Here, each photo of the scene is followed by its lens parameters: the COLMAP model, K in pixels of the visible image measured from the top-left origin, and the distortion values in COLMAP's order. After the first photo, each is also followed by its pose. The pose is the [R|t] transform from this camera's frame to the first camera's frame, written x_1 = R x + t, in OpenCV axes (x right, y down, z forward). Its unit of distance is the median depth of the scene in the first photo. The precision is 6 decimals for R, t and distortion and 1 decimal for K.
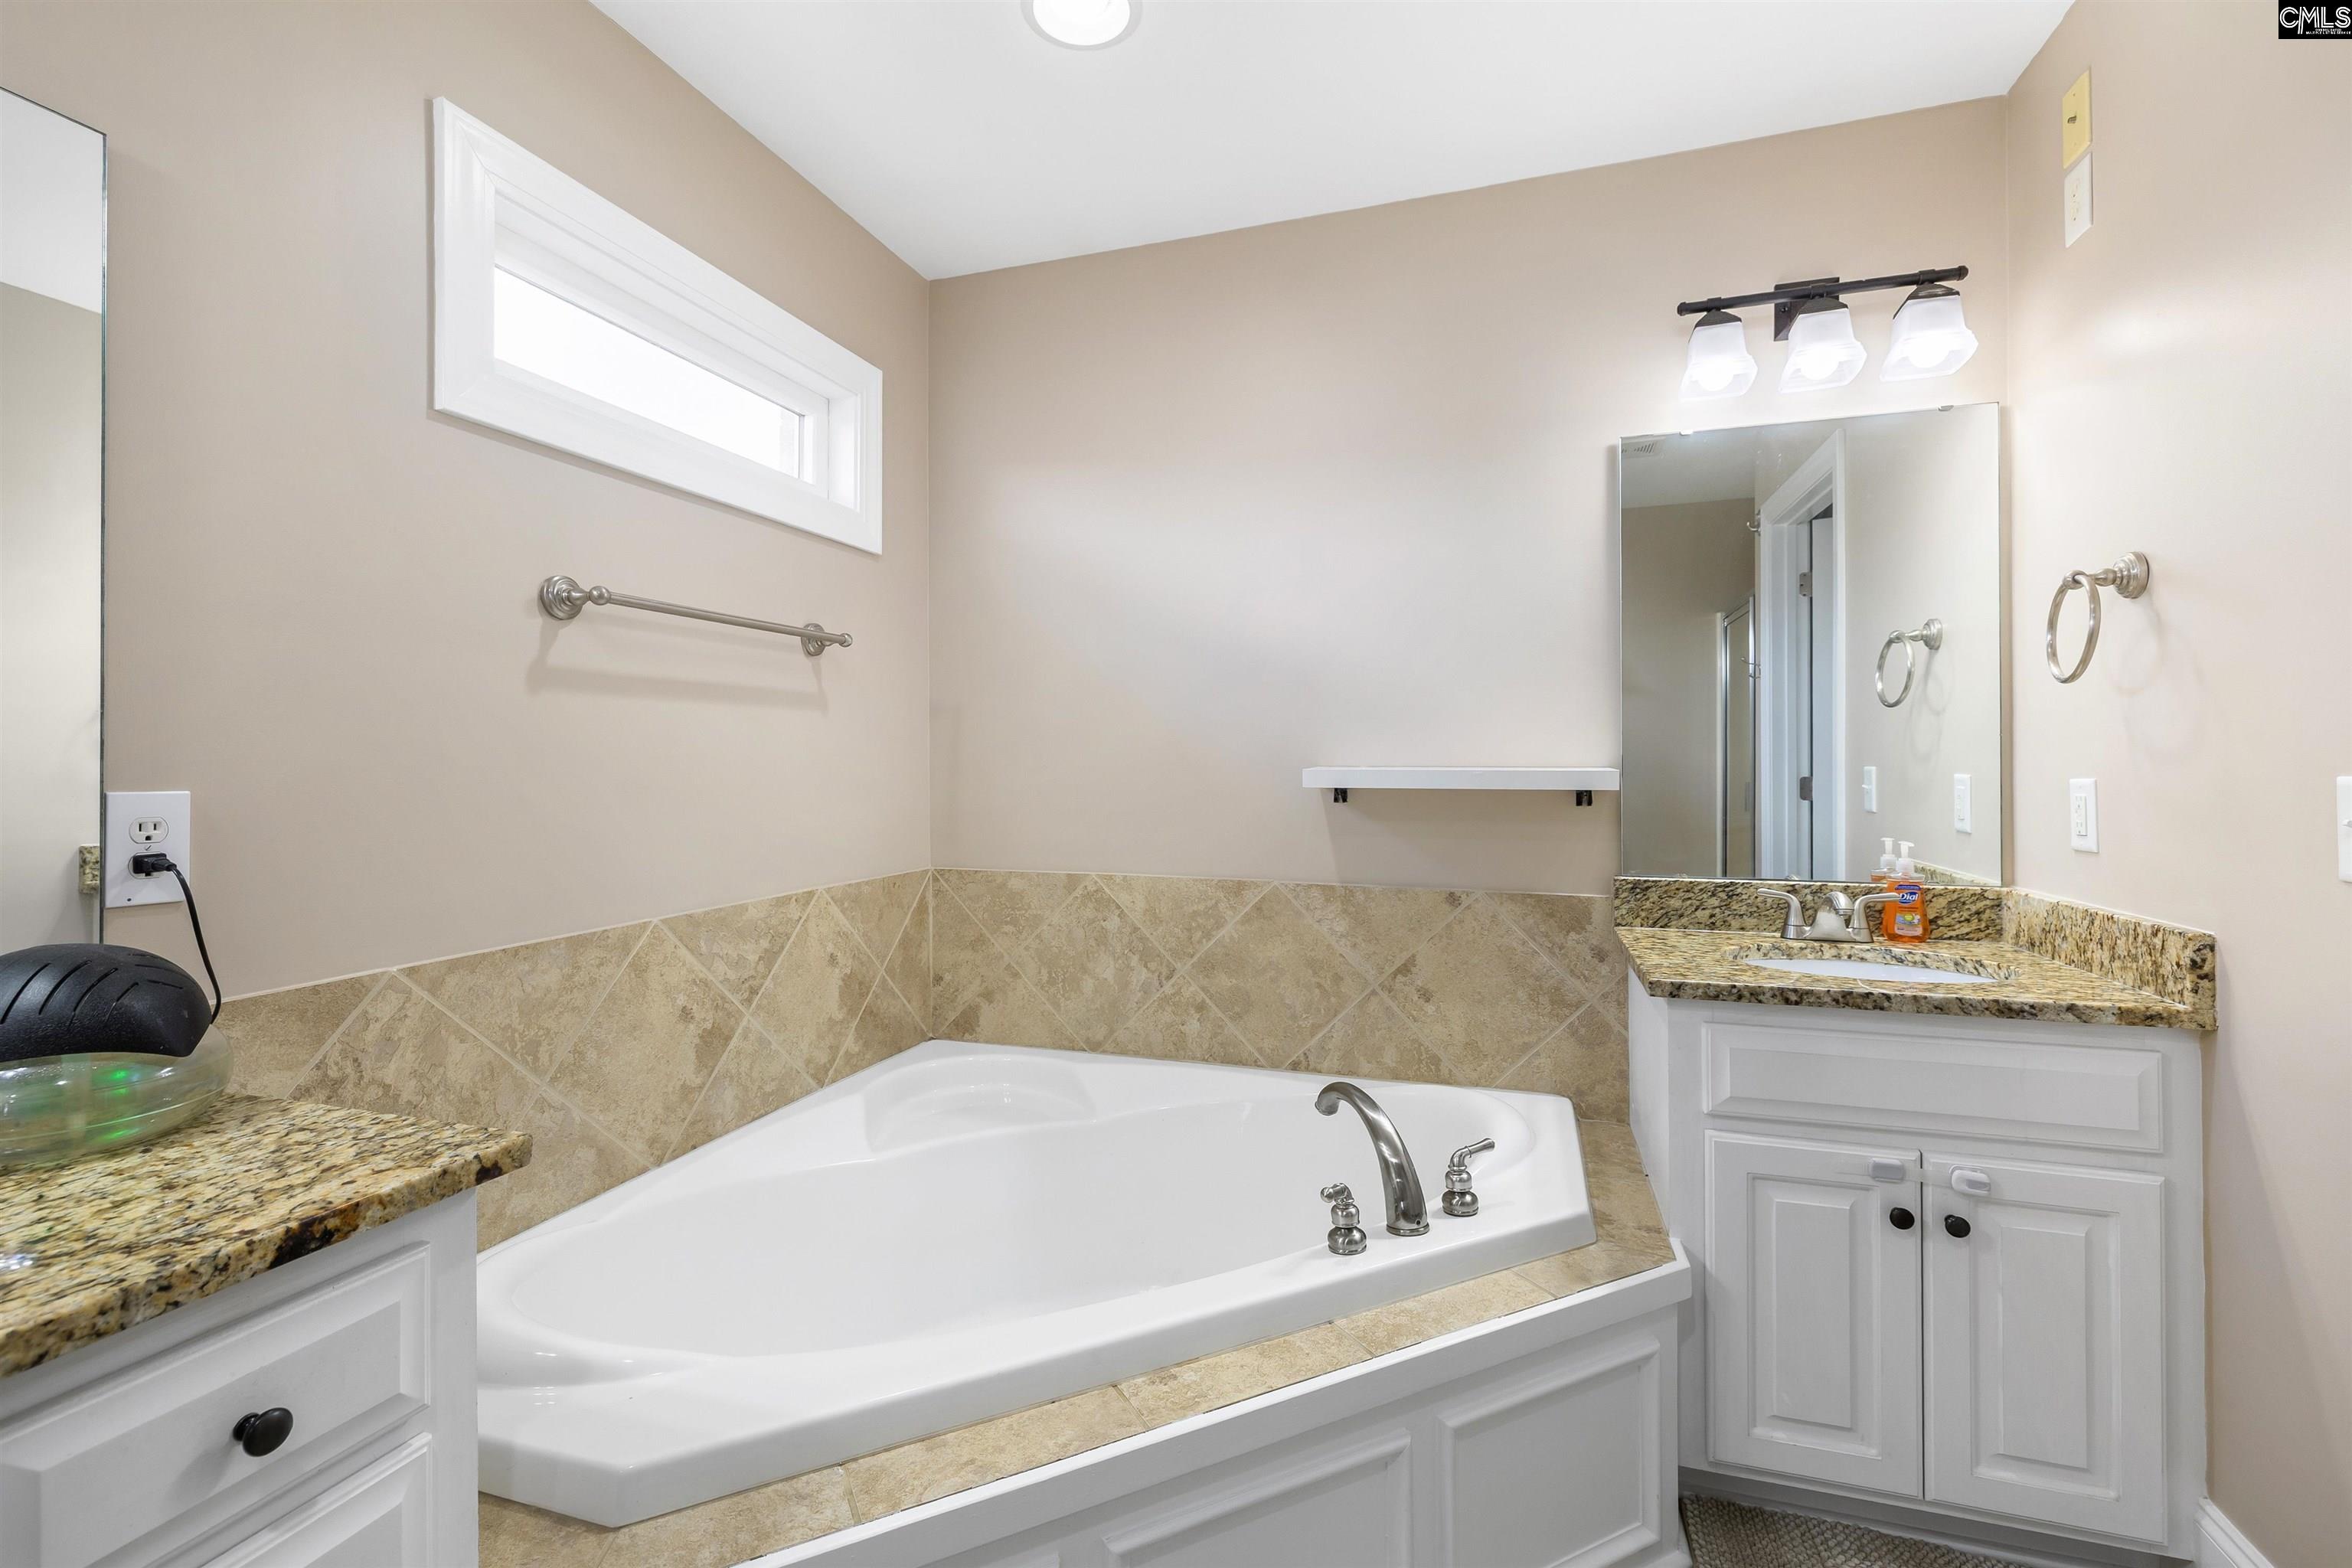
lens RADIAL K [[1022.6, 0, 1120.7], [0, 1022.6, 757.6], [0, 0, 1]] dist [0.001250, 0.000392]
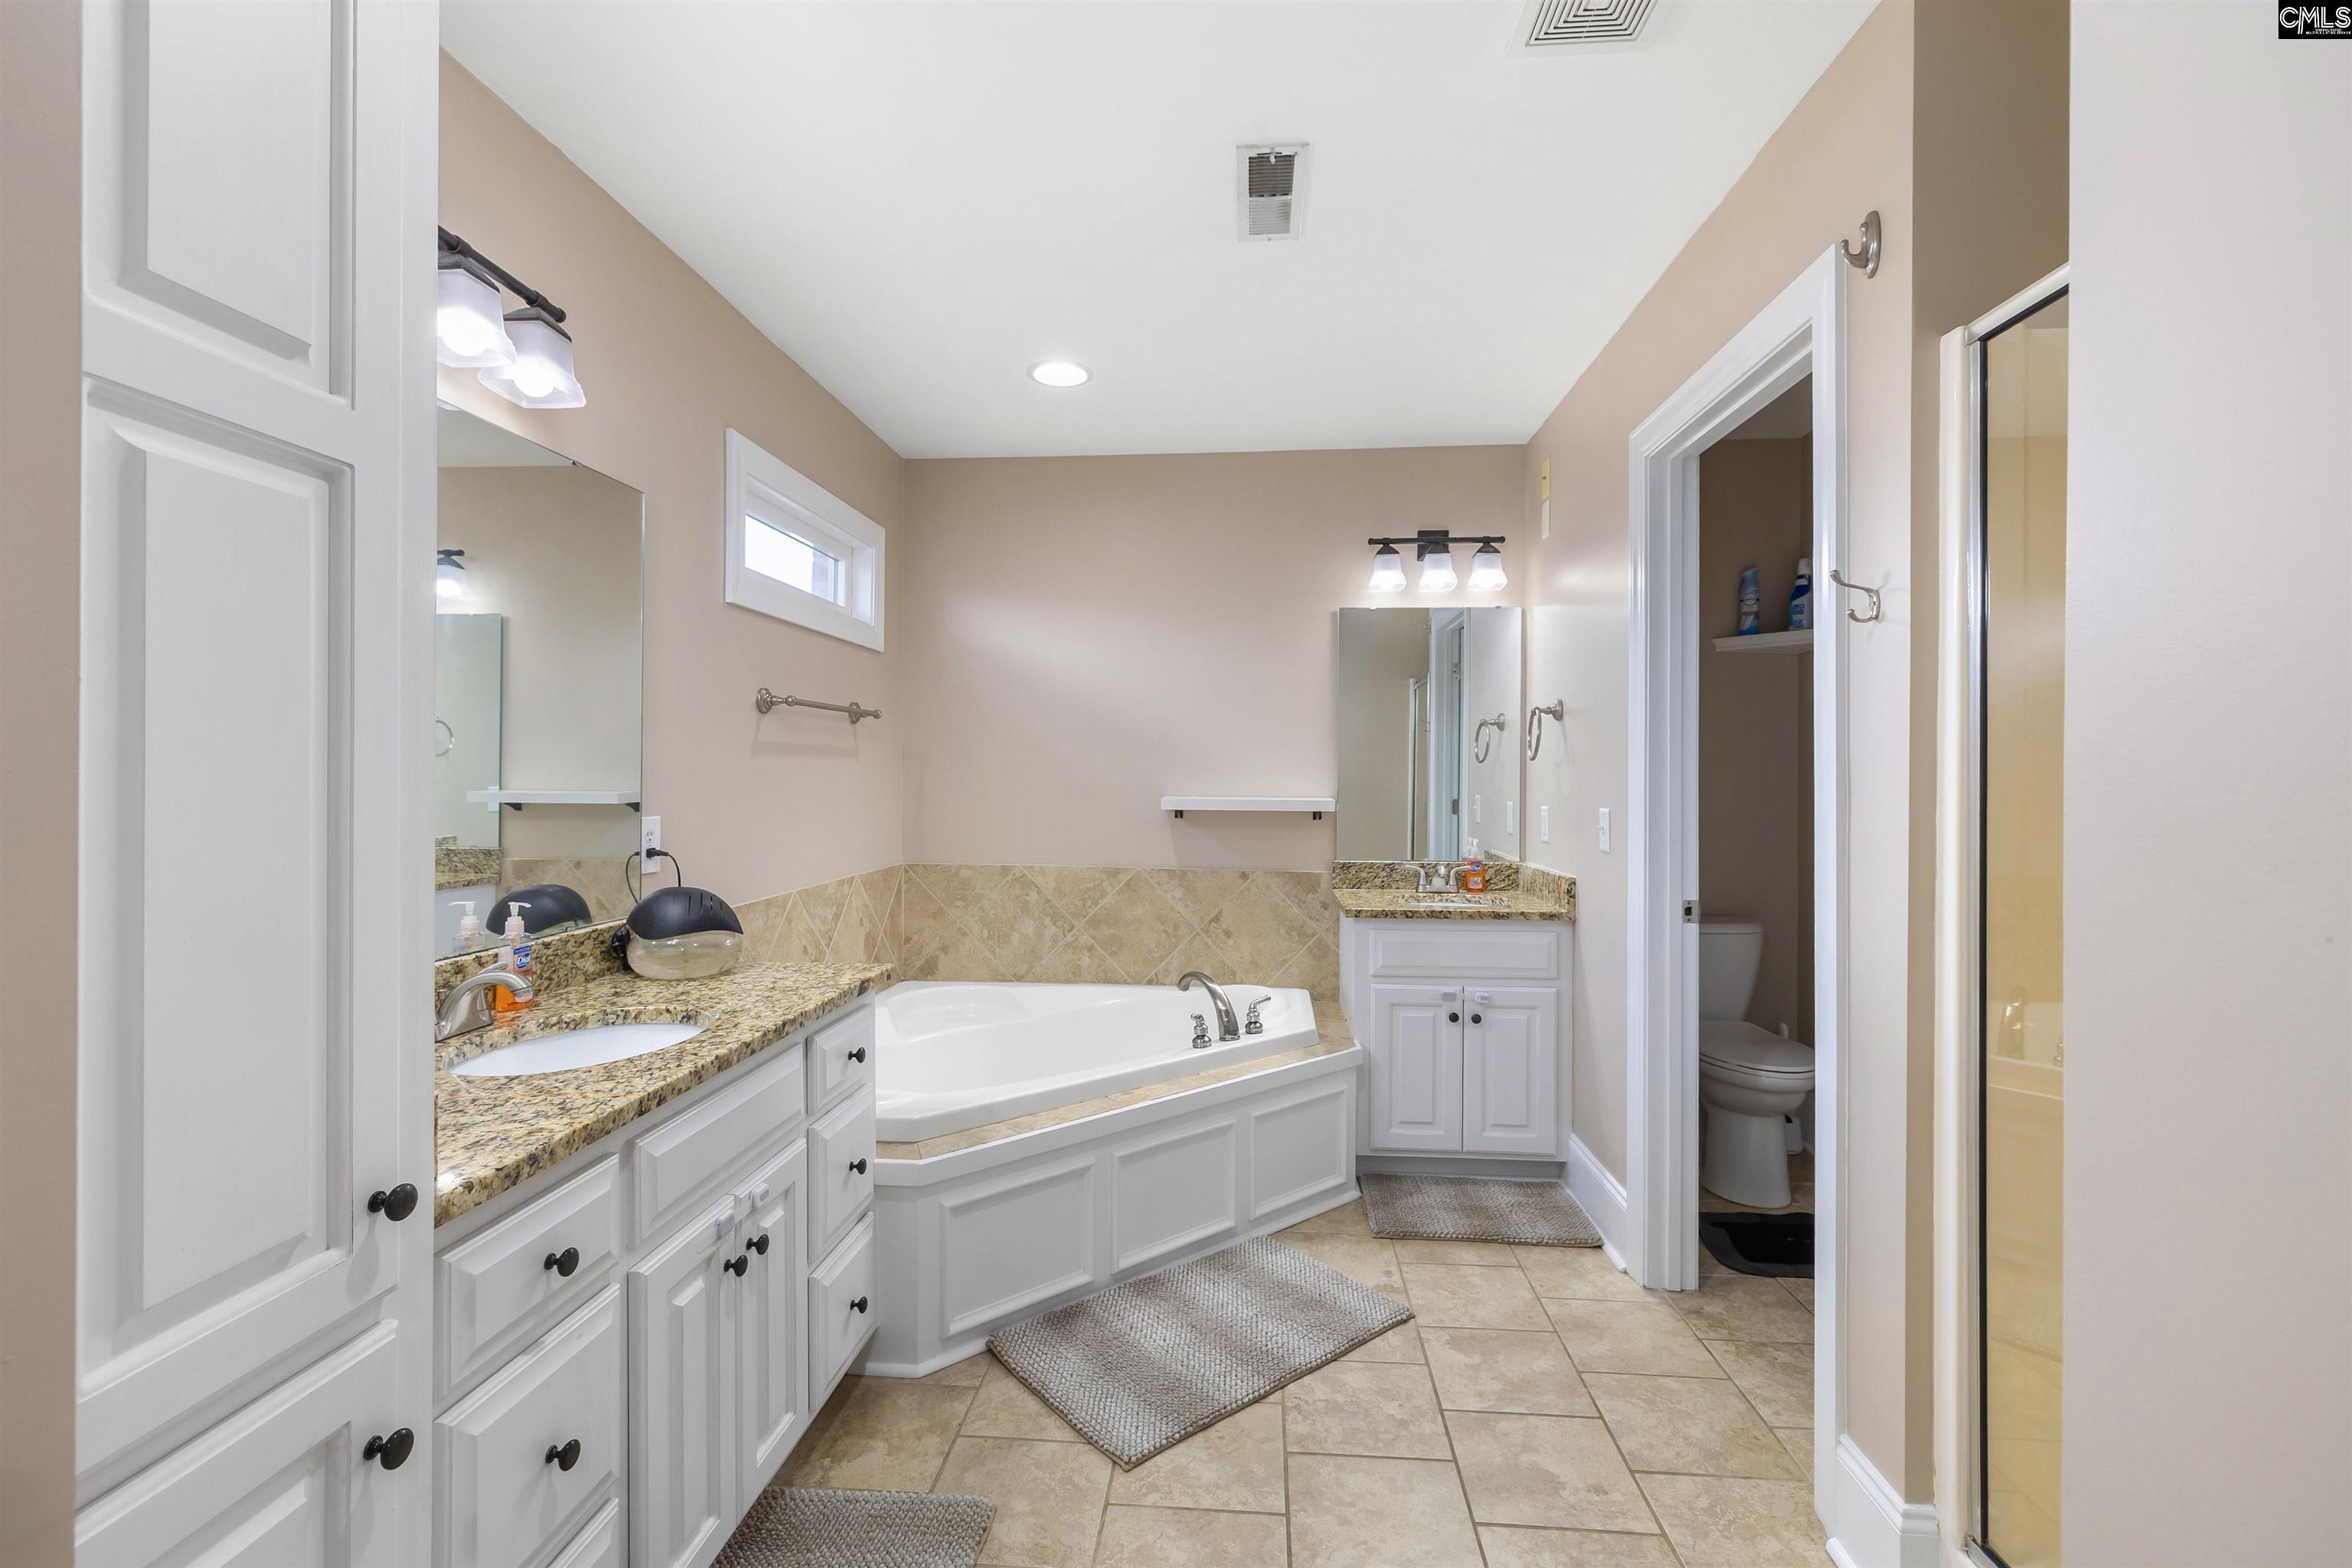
lens RADIAL K [[1013.8, 0, 1163.2], [0, 1013.8, 770.9], [0, 0, 1]] dist [0.001001, -0.000052]
pose [[0.964133, 0.009980, 0.265232, -0.268298], [-0.010227, 0.999948, -0.000448, -0.034074], [-0.265222, -0.002280, 0.964185, -0.617790]]
